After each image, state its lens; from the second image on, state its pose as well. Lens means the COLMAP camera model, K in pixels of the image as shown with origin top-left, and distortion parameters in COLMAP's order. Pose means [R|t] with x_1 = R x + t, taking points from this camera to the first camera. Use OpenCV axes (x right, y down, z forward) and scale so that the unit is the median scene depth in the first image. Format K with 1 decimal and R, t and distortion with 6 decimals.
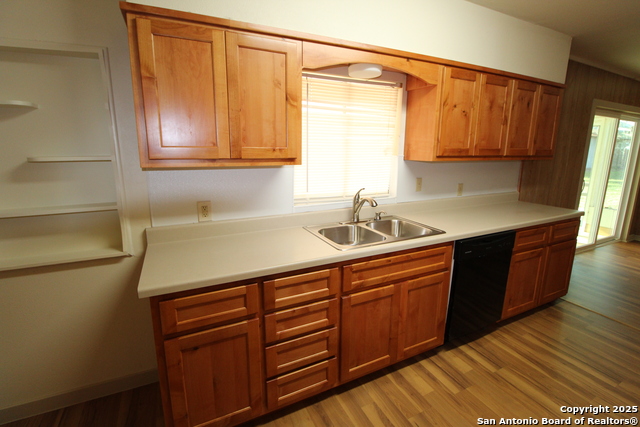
lens RADIAL K [[295.8, 0, 317.1], [0, 295.8, 207.9], [0, 0, 1]] dist [-0.020198, -0.000853]
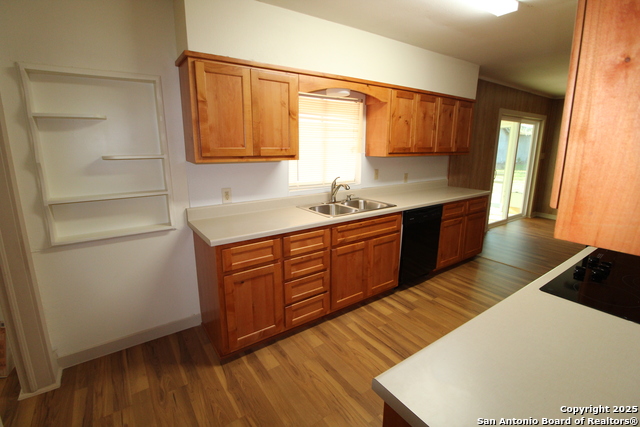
lens RADIAL K [[295.8, 0, 317.1], [0, 295.8, 207.9], [0, 0, 1]] dist [-0.020198, -0.000853]
pose [[0.987698, -0.037053, 0.151917, -0.169949], [0.035906, 0.999302, 0.010291, 0.065296], [-0.152192, -0.004710, 0.988340, -0.373428]]
